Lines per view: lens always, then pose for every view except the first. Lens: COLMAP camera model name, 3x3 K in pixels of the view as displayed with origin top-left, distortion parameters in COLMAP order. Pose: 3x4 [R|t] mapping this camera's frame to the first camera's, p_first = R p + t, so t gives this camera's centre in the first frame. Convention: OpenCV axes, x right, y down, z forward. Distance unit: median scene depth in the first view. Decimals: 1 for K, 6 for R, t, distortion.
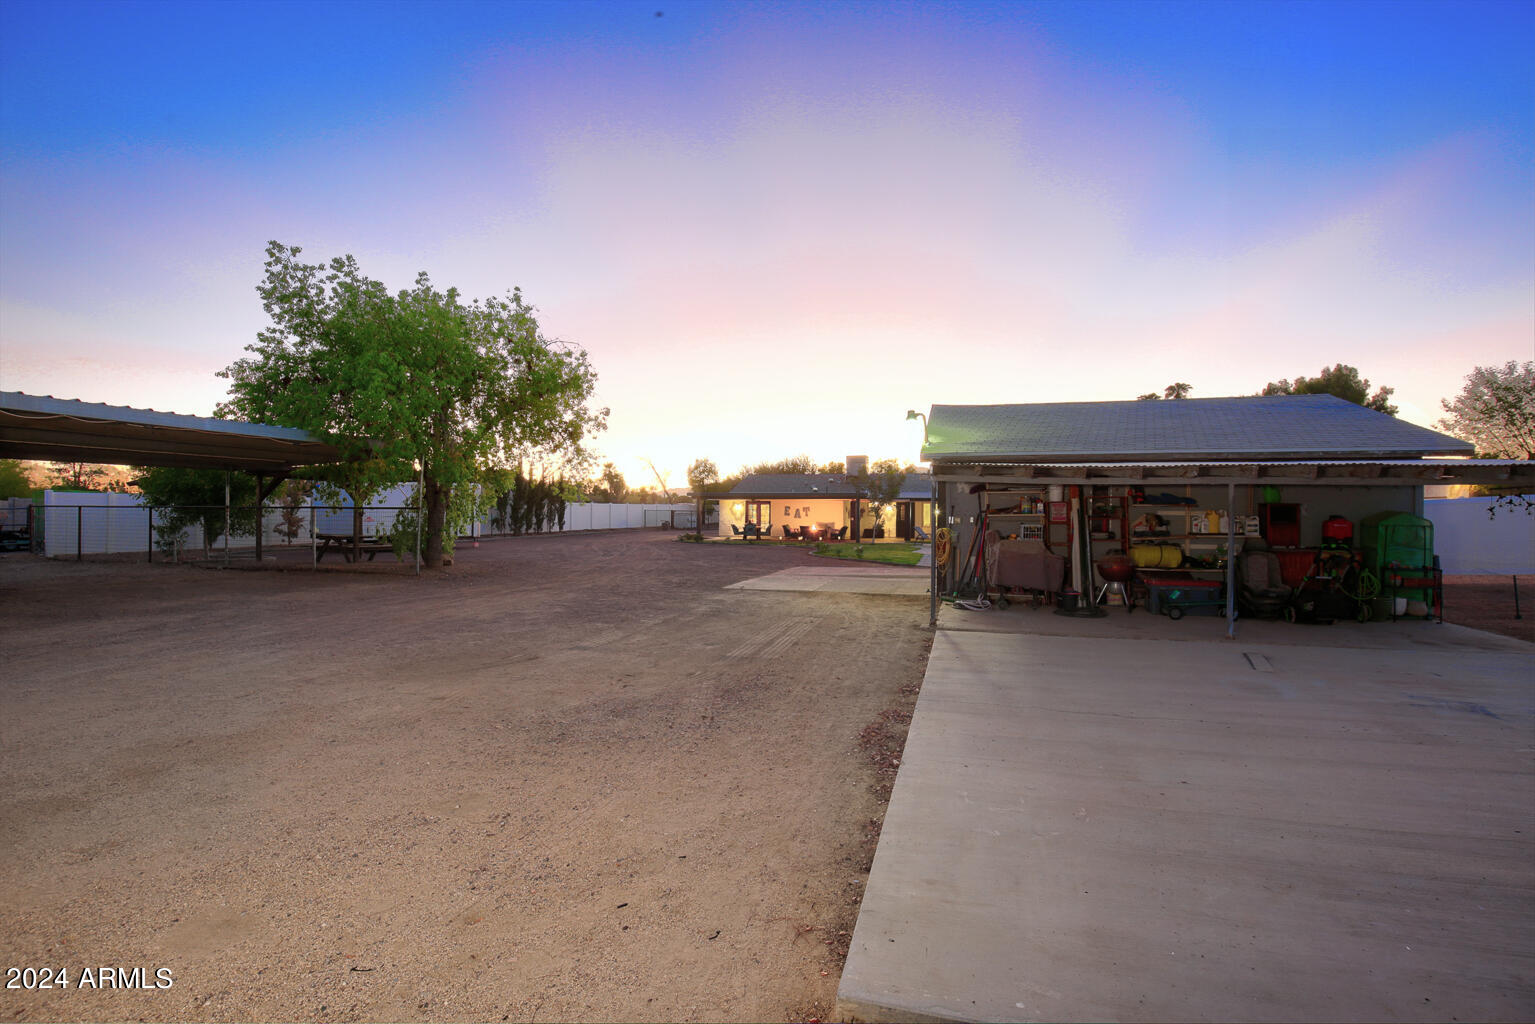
lens RADIAL K [[713.4, 0, 771.4], [0, 713.4, 513.8], [0, 0, 1]] dist [-0.003128, -0.000291]
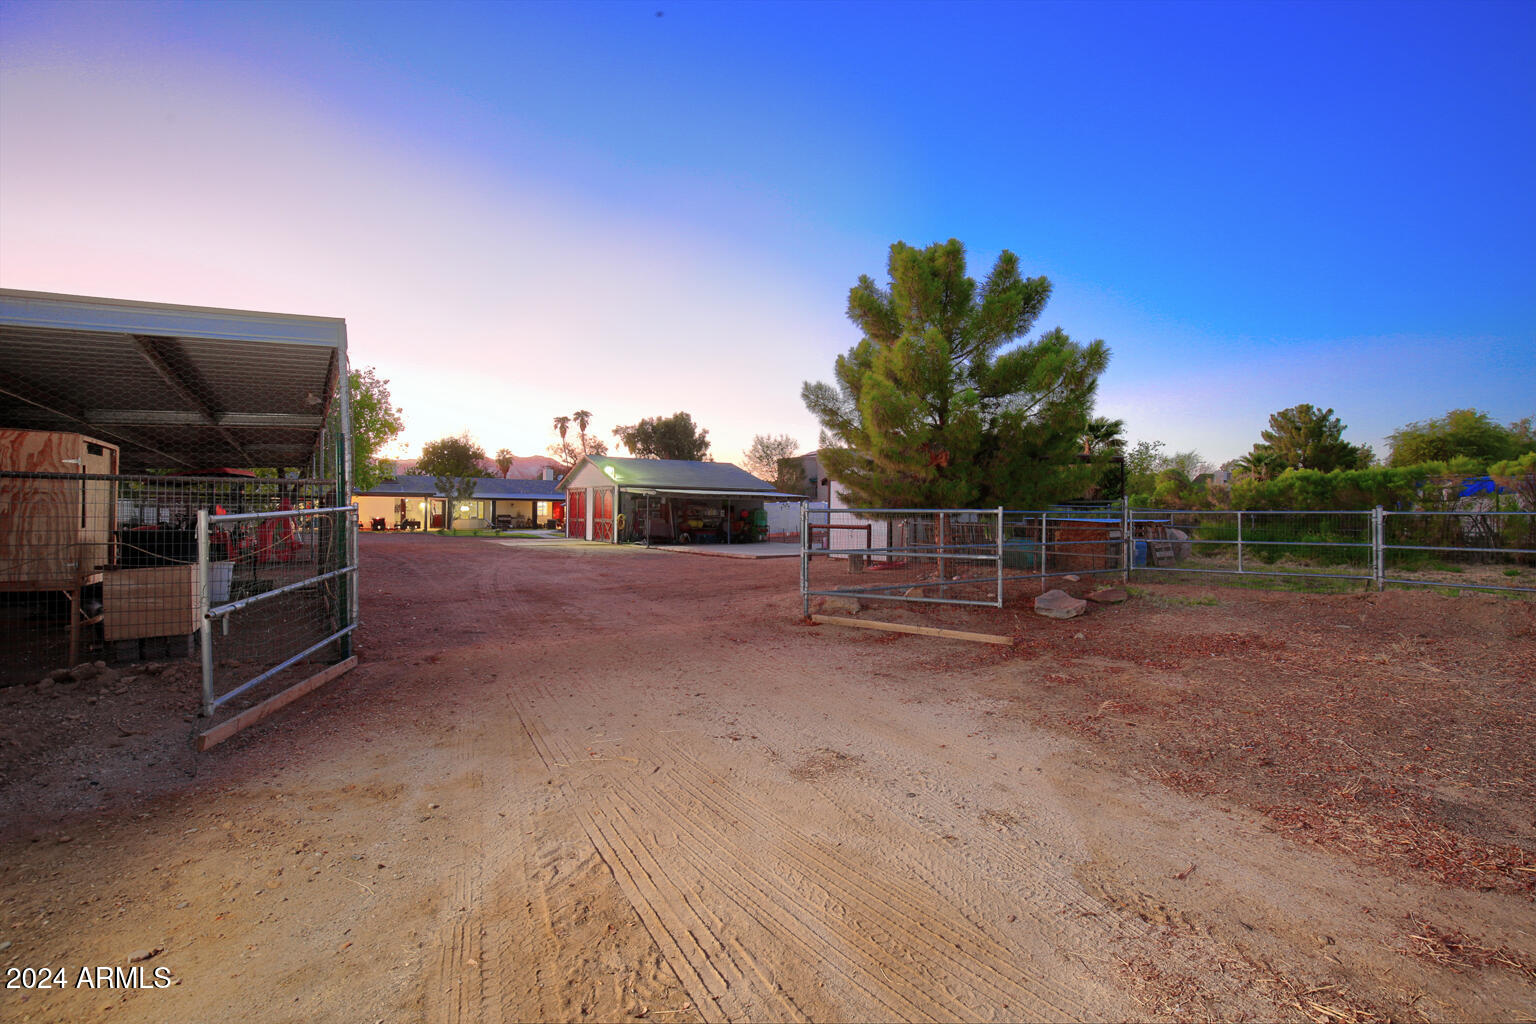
lens RADIAL K [[713.8, 0, 767.6], [0, 713.8, 513.3], [0, 0, 1]] dist [-0.003128, -0.000291]
pose [[0.680277, 0.001577, 0.732954, -0.396890], [-0.002049, 0.999998, -0.000250, 0.005596], [-0.732953, -0.001332, 0.680278, -0.331030]]
